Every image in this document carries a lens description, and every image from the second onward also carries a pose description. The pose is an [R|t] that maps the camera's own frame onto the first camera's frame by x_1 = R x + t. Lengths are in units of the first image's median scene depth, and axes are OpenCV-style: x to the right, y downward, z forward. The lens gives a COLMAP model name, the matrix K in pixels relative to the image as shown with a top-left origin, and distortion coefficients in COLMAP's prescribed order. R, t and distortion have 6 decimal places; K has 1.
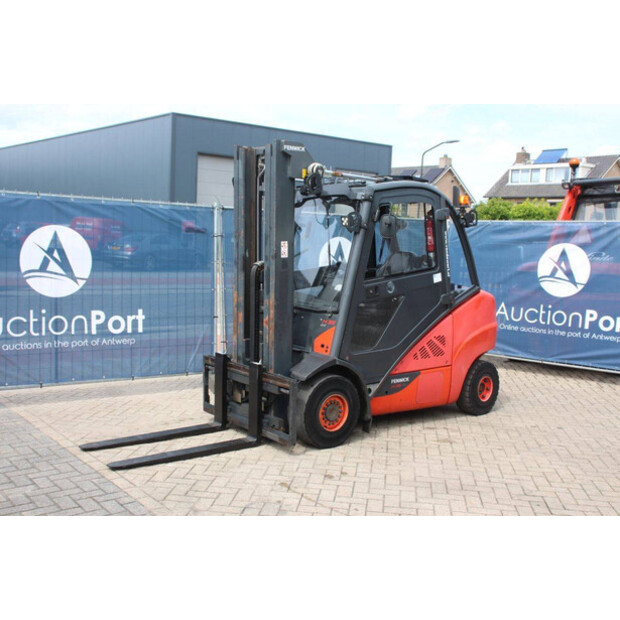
lens RADIAL K [[730.1, 0, 310.0], [0, 730.1, 310.0], [0, 0, 1]] dist [-0.006484, -0.002680]
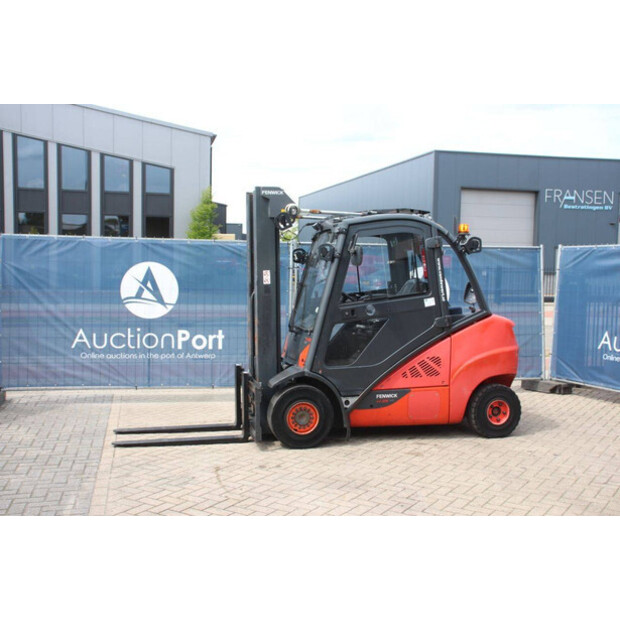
lens RADIAL K [[750.9, 0, 310.0], [0, 750.9, 310.0], [0, 0, 1]] dist [-0.003690, 0.018553]
pose [[0.904644, 0.001653, -0.426165, 0.470700], [-0.023078, 0.998715, -0.045115, 0.020405], [0.425543, 0.050648, 0.903520, -0.062267]]
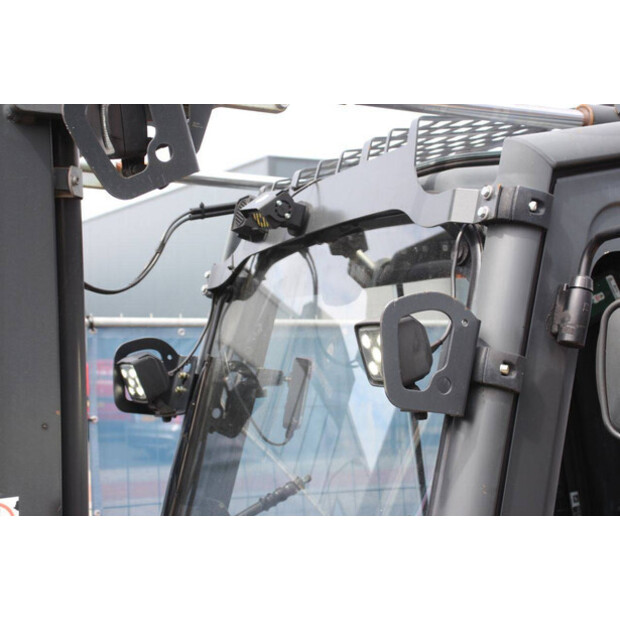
lens RADIAL K [[1082.9, 0, 310.0], [0, 1082.9, 310.0], [0, 0, 1]] dist [0.002132, 0.004077]
pose [[0.982686, -0.050811, -0.178177, 0.067232], [0.020709, 0.985757, -0.166896, -0.079373], [0.184120, 0.160316, 0.969742, 0.665742]]
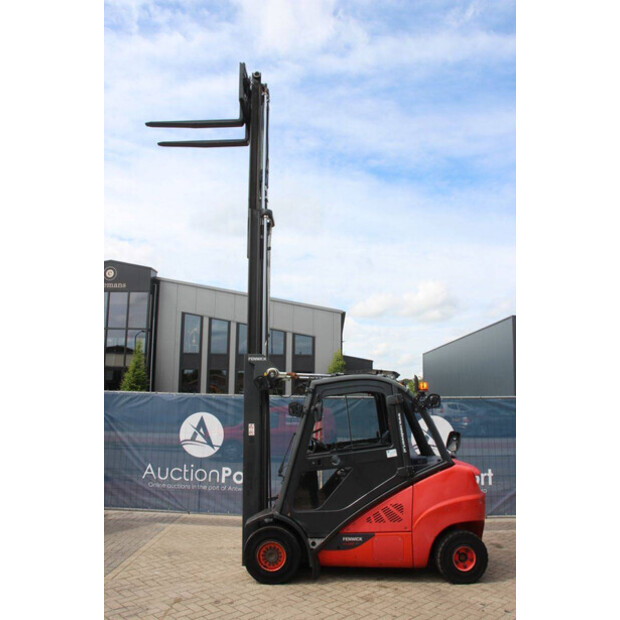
lens RADIAL K [[543.6, 0, 310.0], [0, 543.6, 310.0], [0, 0, 1]] dist [-0.183359, 0.217337]
pose [[0.769028, -0.134022, -0.625008, 0.627771], [-0.046992, 0.963274, -0.264377, -0.031199], [0.637486, 0.232683, 0.734486, 0.219671]]
